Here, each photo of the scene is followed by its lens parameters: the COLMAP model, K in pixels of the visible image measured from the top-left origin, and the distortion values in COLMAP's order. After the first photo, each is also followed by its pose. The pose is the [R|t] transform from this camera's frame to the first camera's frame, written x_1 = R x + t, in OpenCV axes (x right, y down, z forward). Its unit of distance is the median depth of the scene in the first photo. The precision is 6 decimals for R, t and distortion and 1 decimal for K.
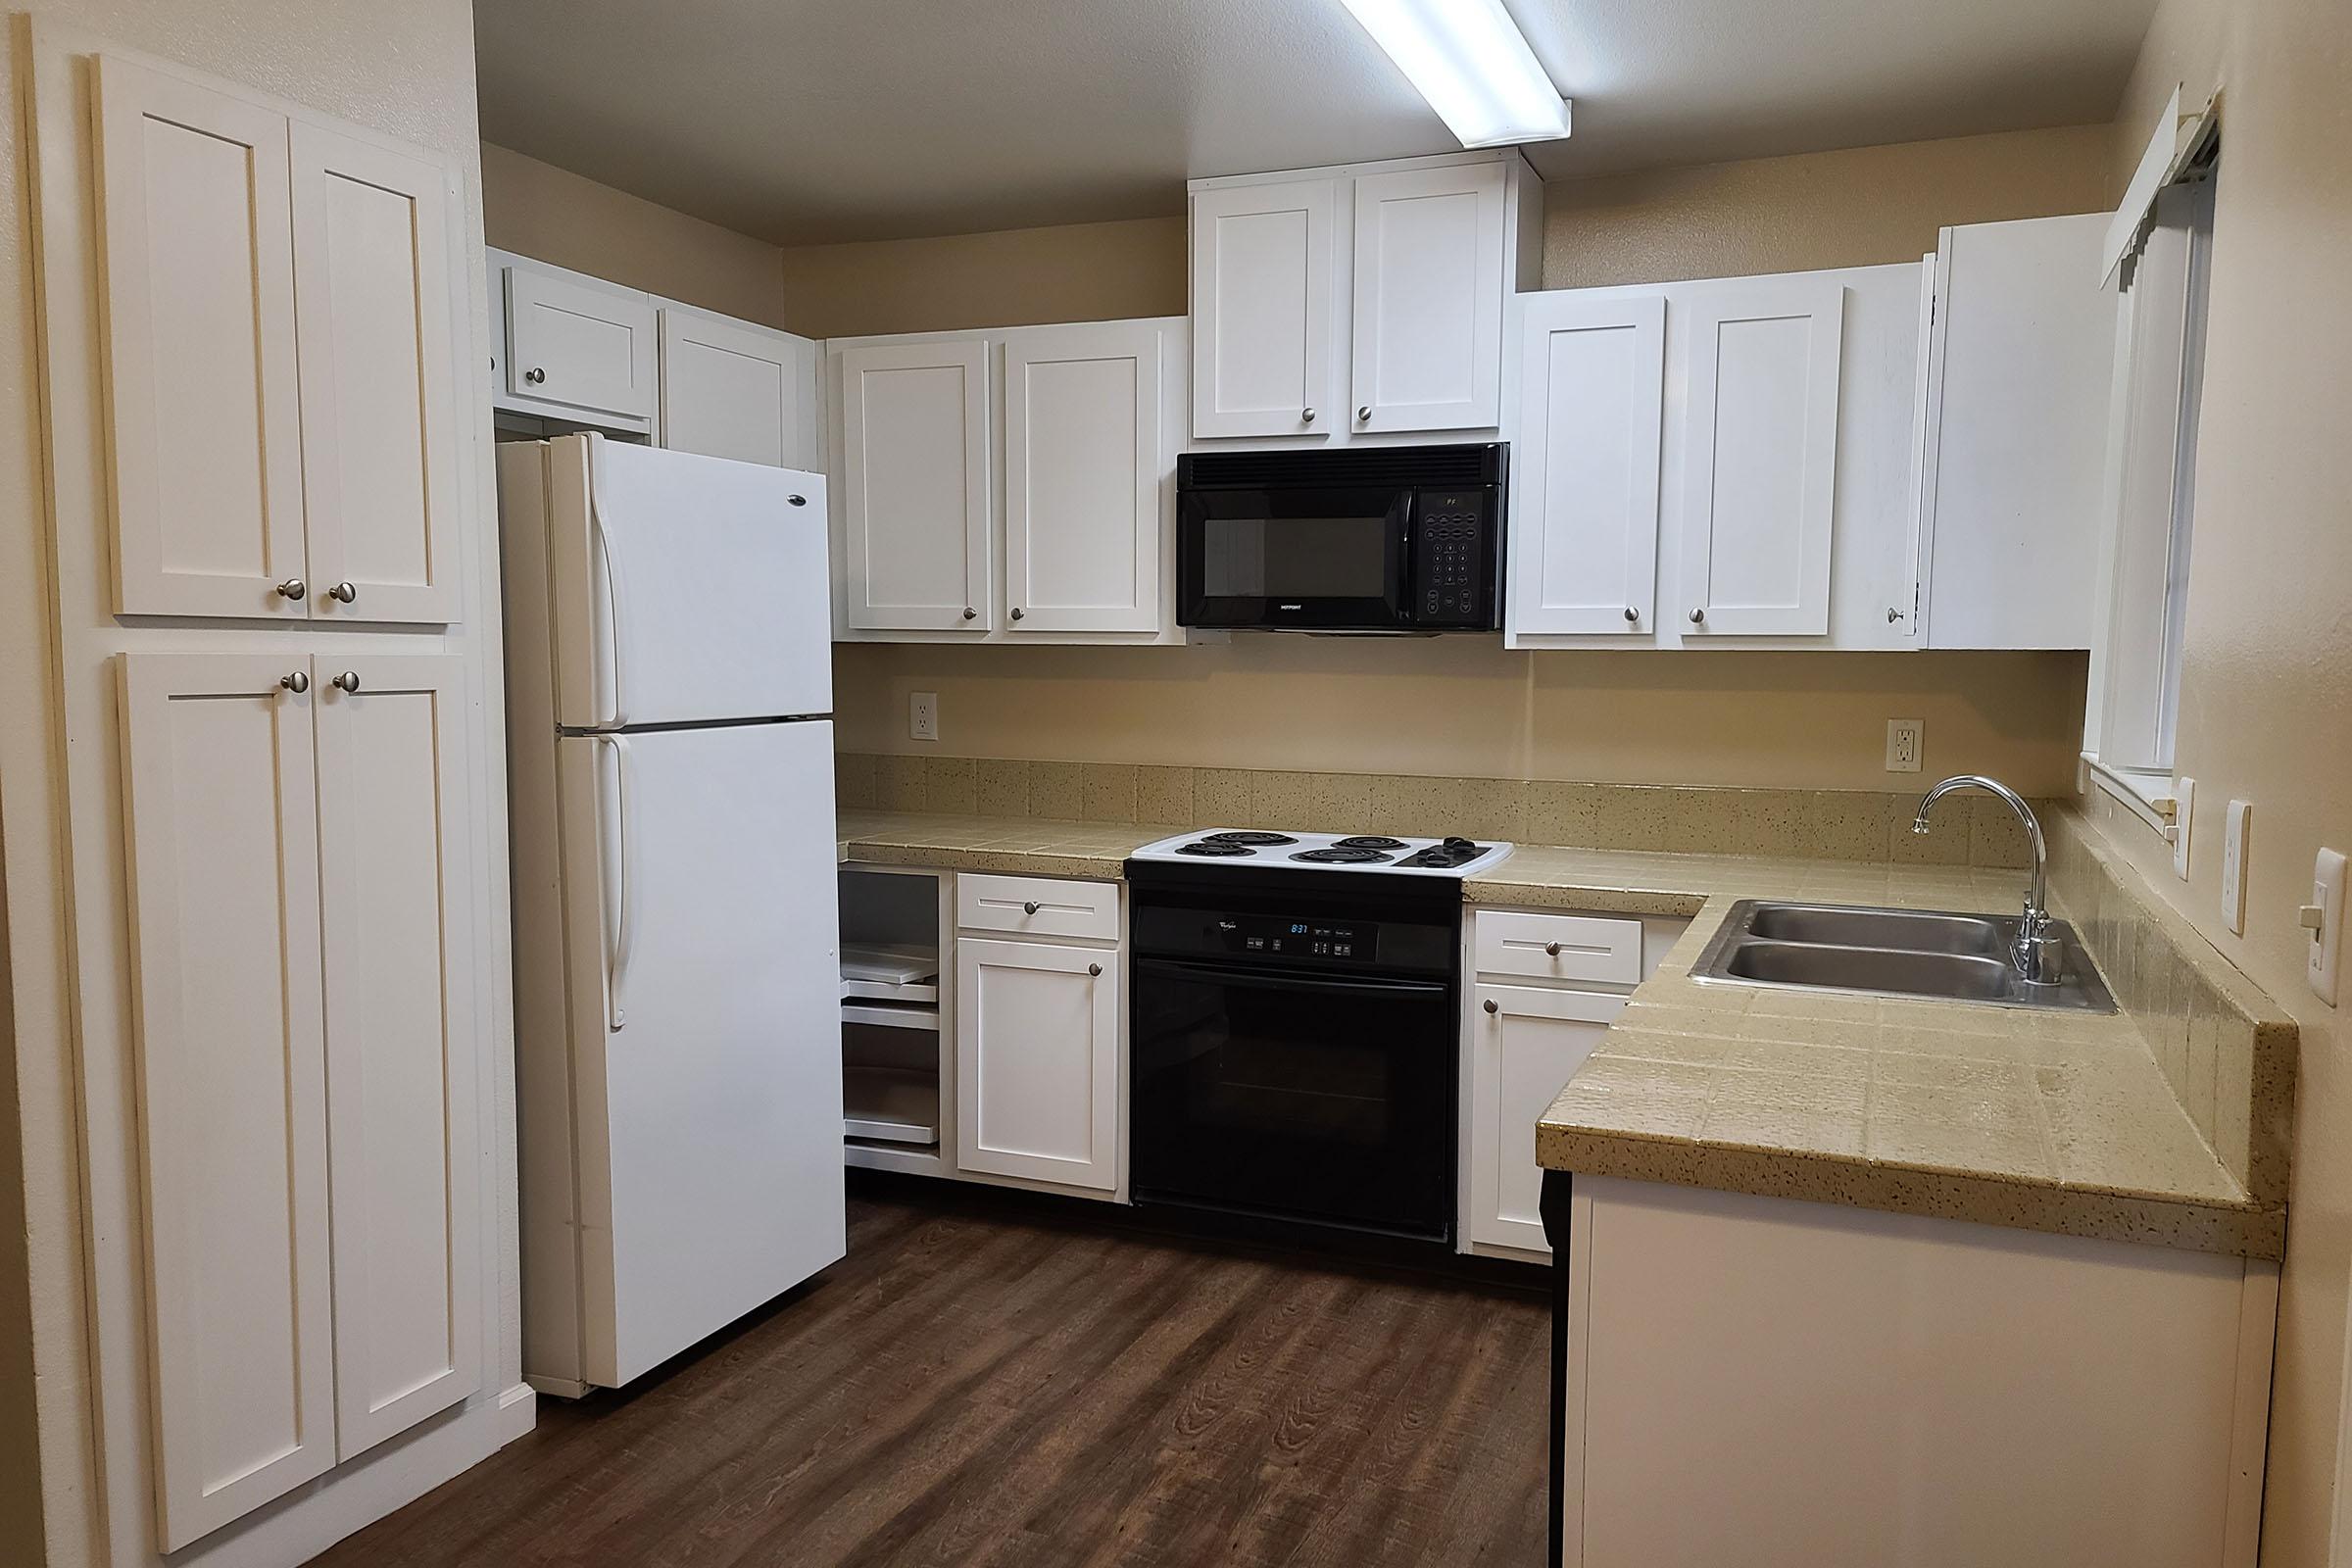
lens RADIAL K [[1724.9, 0, 1182.3], [0, 1724.9, 792.1], [0, 0, 1]] dist [0.061377, -0.007311]
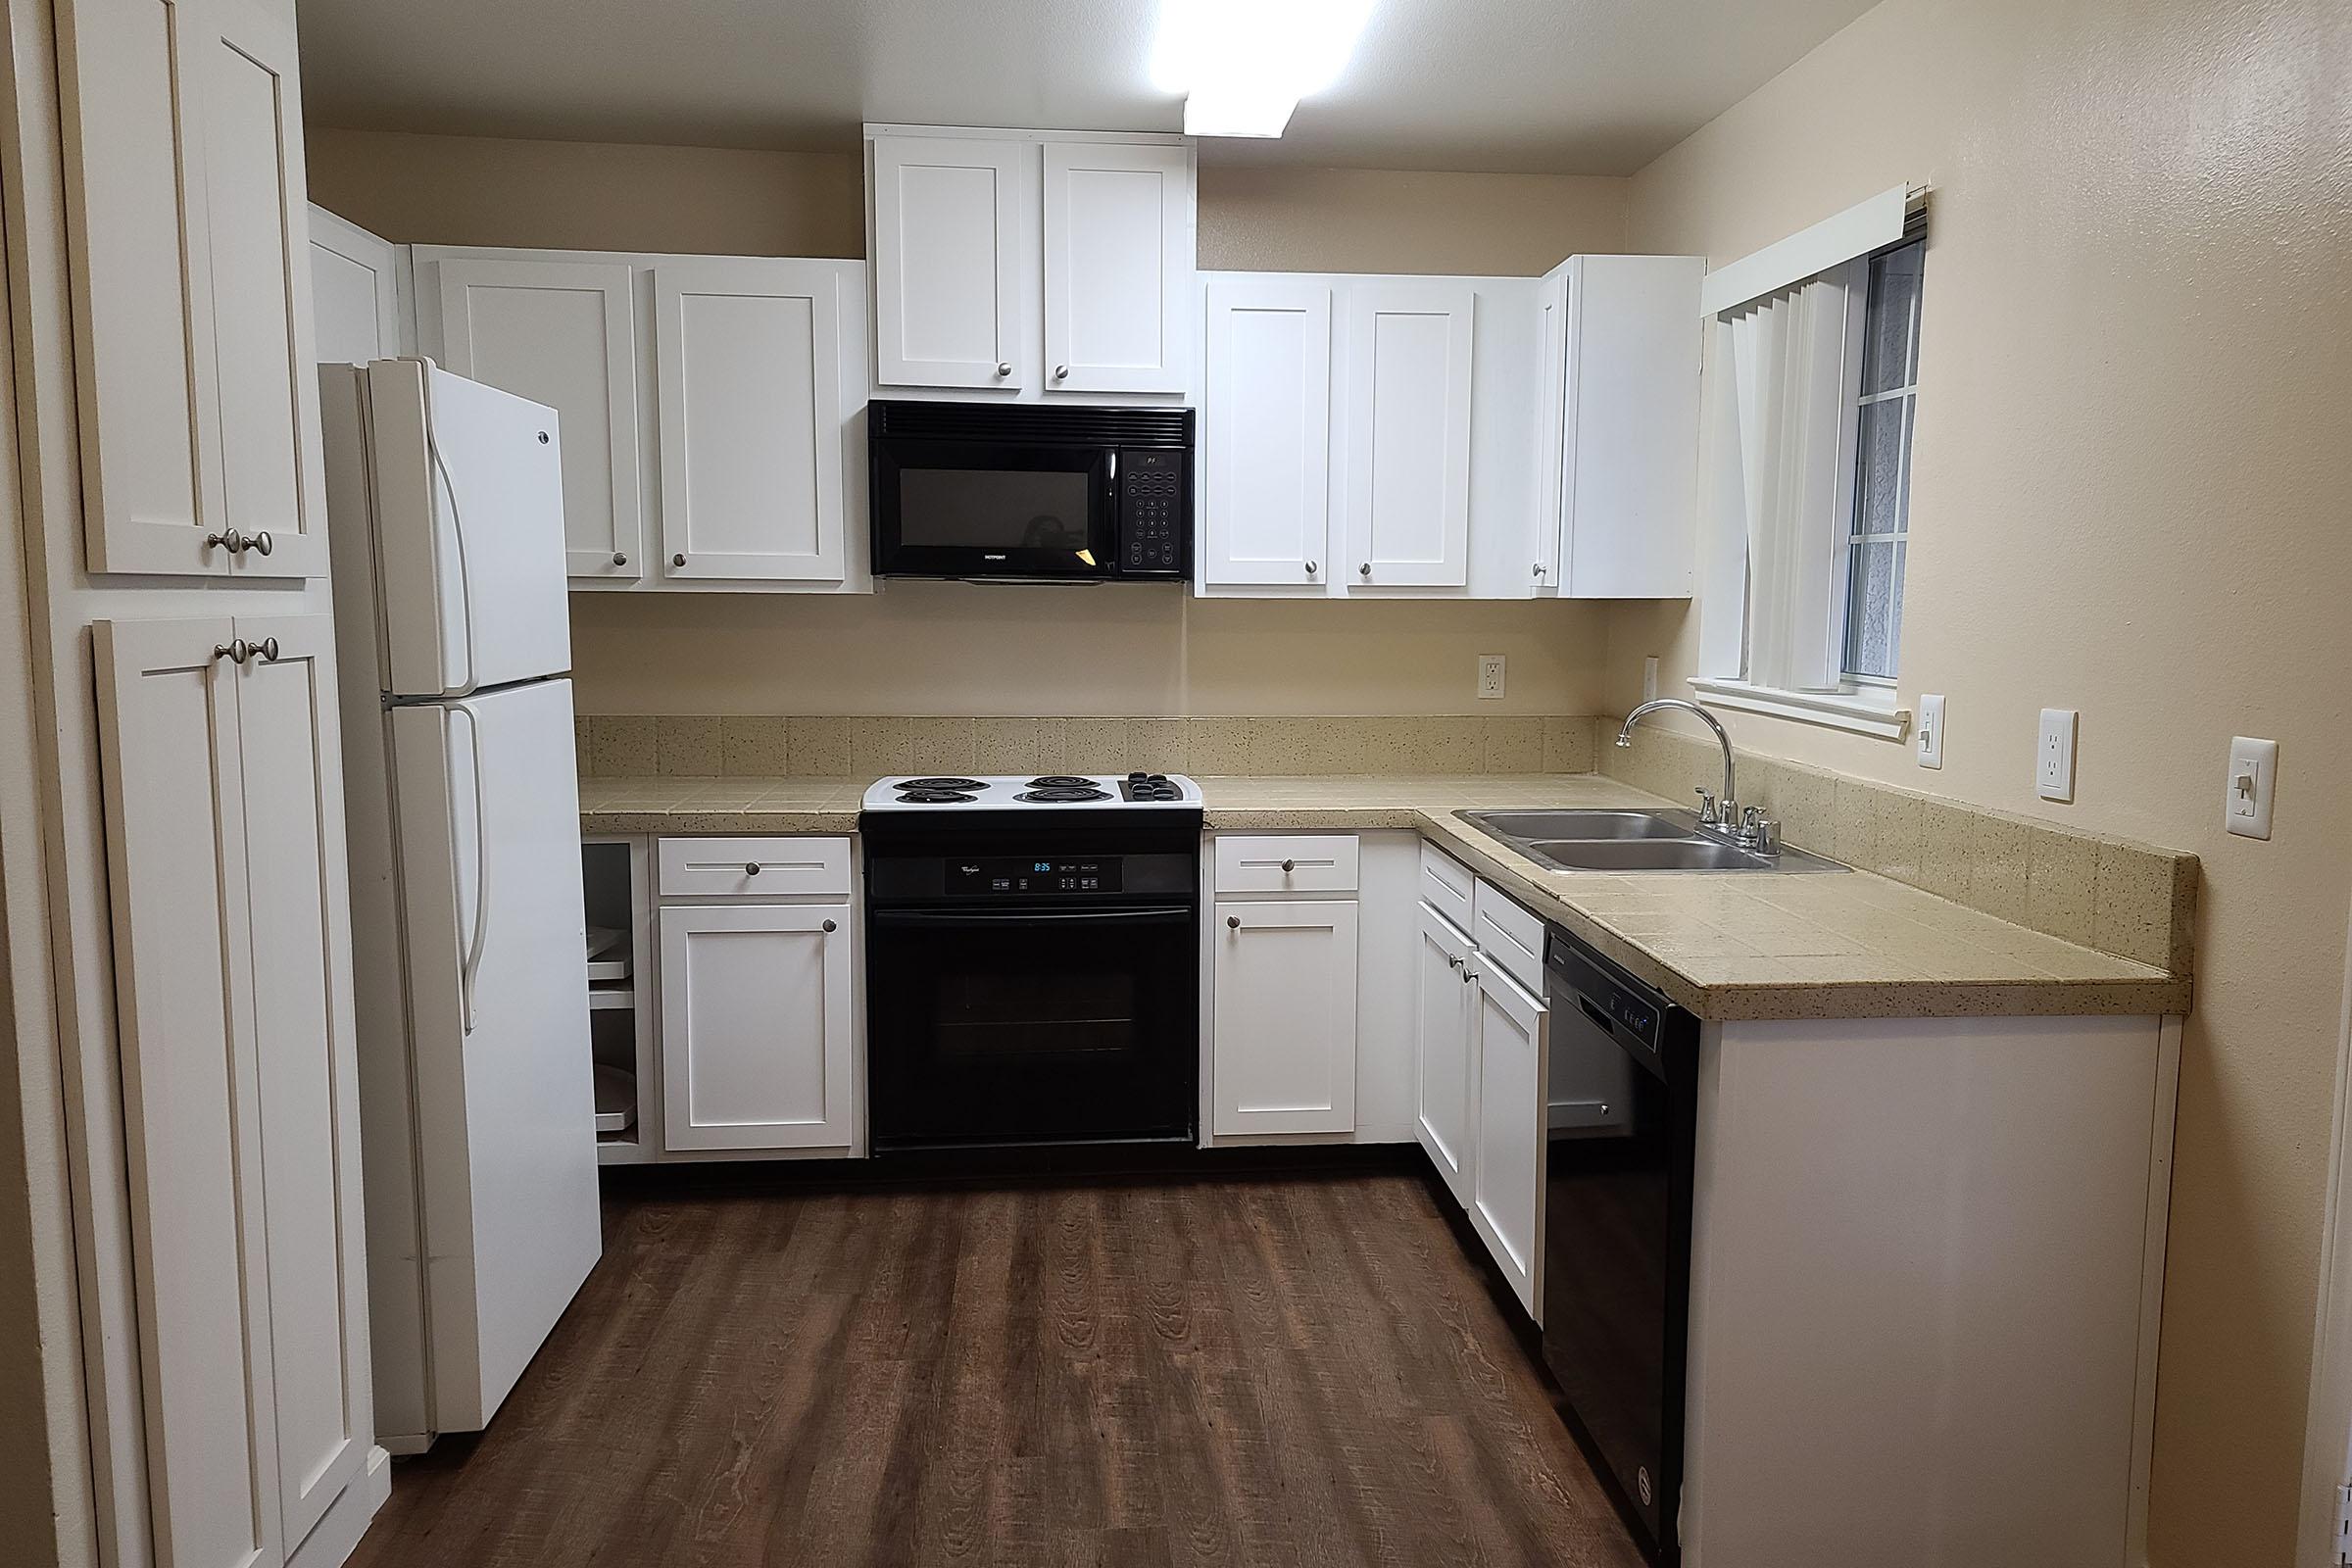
lens RADIAL K [[1724.9, 0, 1222.0], [0, 1724.9, 771.6], [0, 0, 1]] dist [0.061377, -0.007311]
pose [[0.886288, -0.051859, 0.460223, -0.322148], [0.040677, 0.998587, 0.034188, -0.009953], [-0.461346, -0.011580, 0.887145, 0.023556]]
